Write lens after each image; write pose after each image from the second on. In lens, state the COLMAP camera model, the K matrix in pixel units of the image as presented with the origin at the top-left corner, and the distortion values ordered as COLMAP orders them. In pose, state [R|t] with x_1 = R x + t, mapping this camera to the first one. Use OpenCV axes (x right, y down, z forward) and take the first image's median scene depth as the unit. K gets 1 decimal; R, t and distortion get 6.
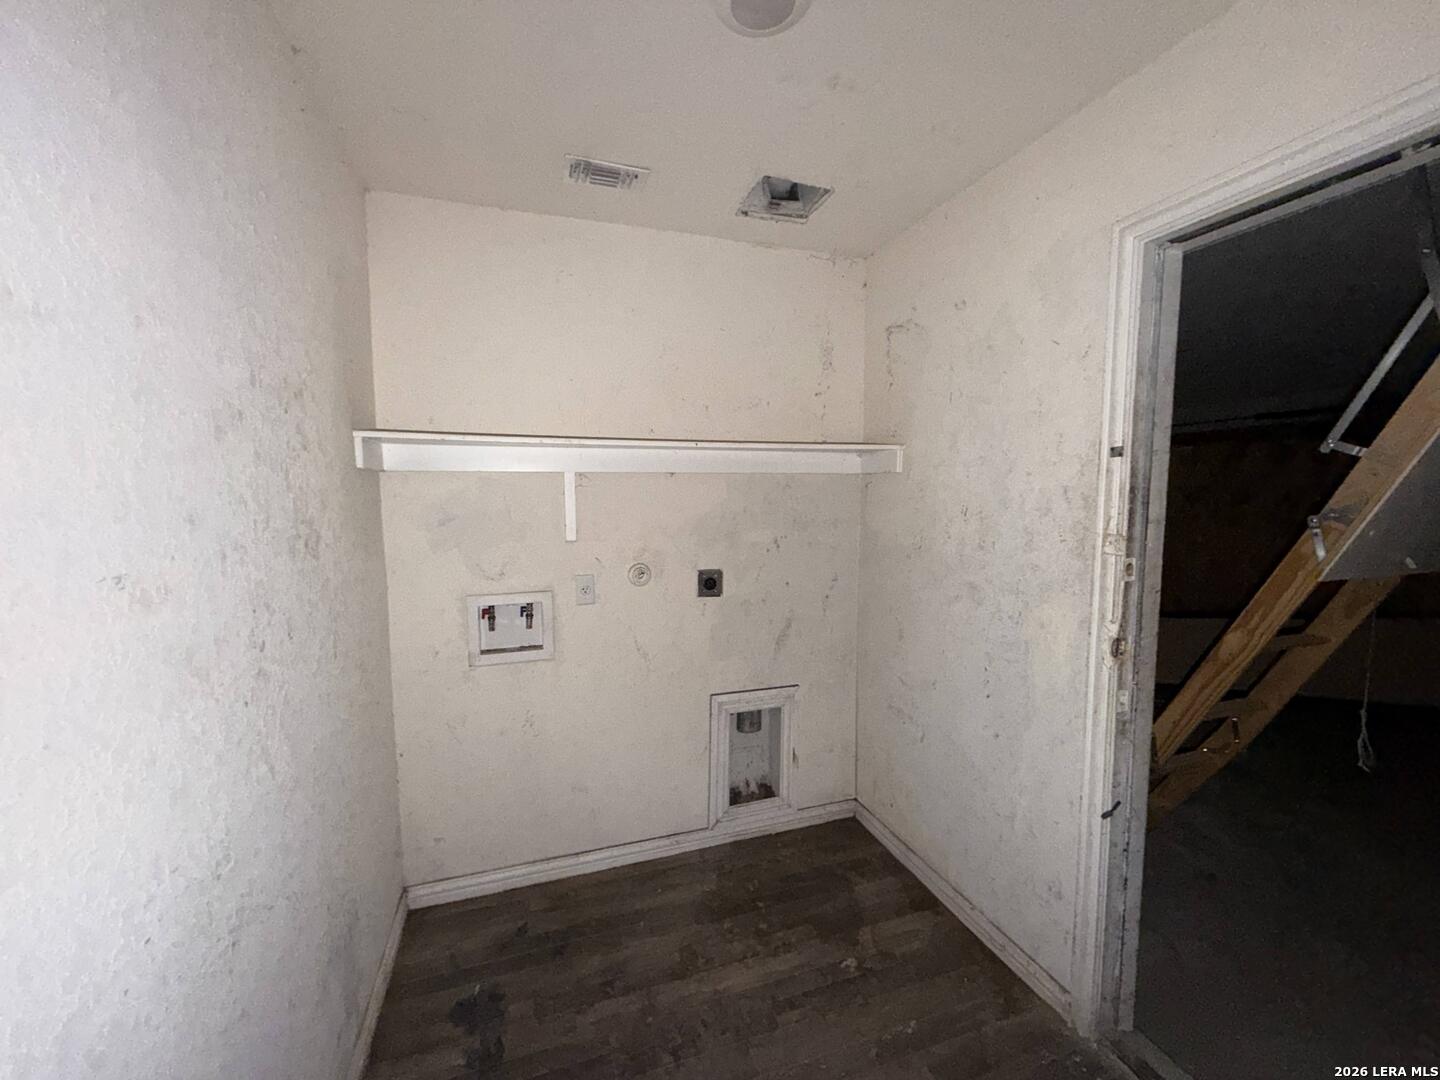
lens RADIAL K [[571.0, 0, 713.7], [0, 571.0, 541.8], [0, 0, 1]] dist [0.001155, -0.000170]
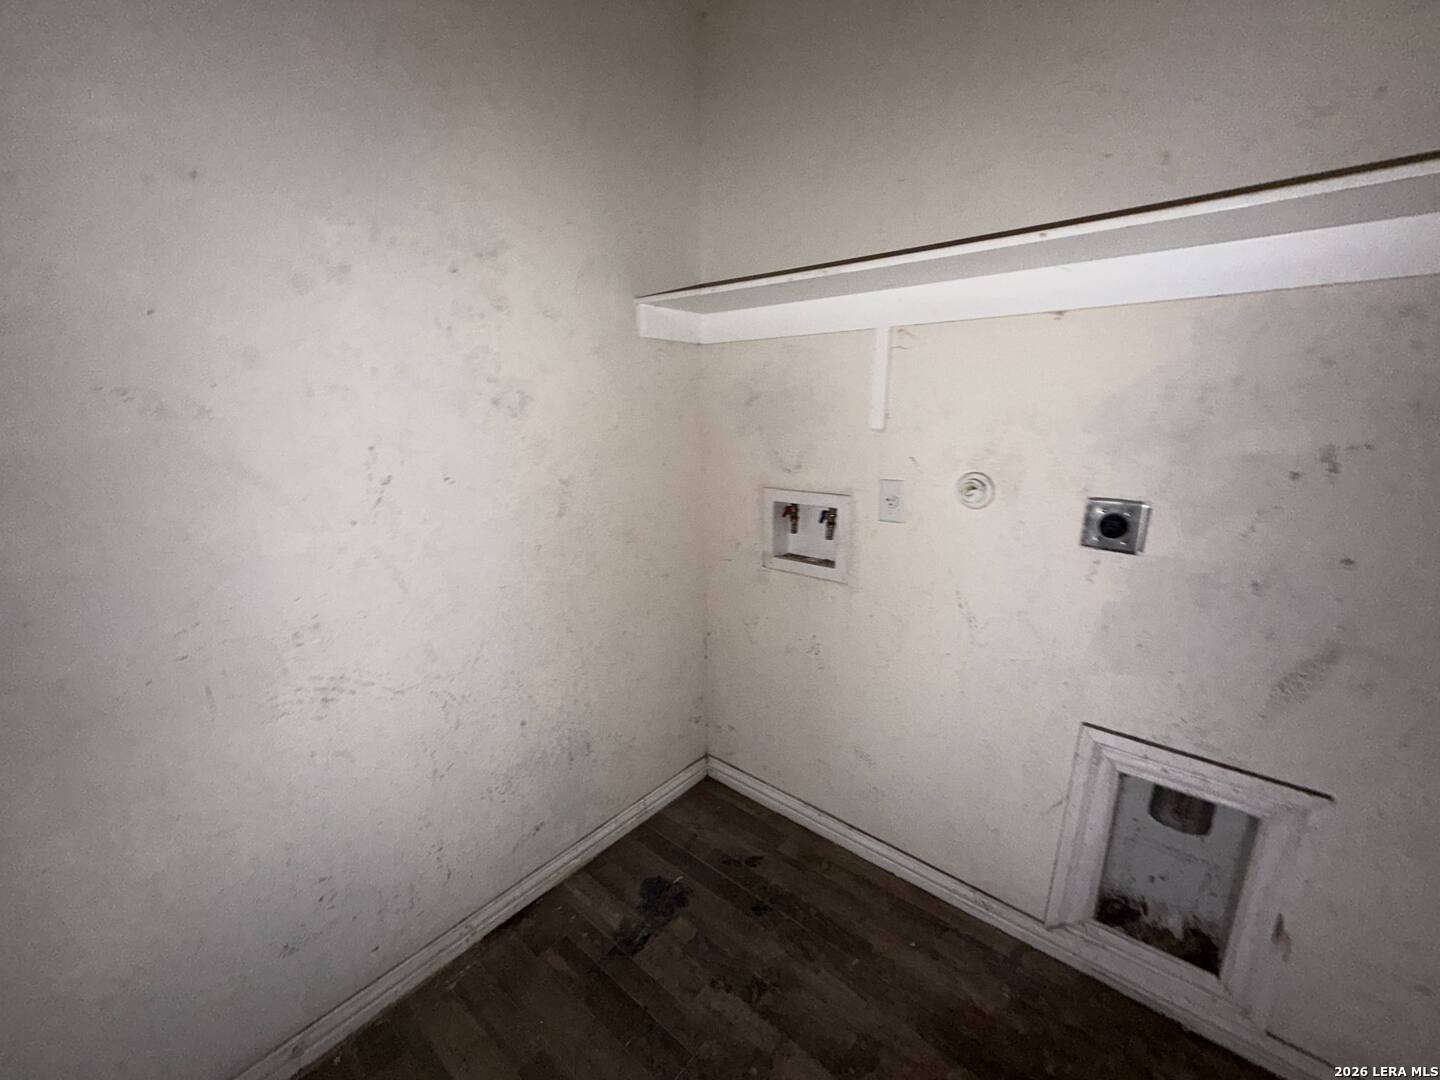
lens RADIAL K [[571.0, 0, 713.7], [0, 571.0, 541.8], [0, 0, 1]] dist [0.001155, -0.000170]
pose [[0.525556, 0.196313, -0.827800, 0.256705], [-0.078216, 0.980041, 0.182759, 0.021282], [0.847156, -0.031303, 0.530421, 0.437951]]
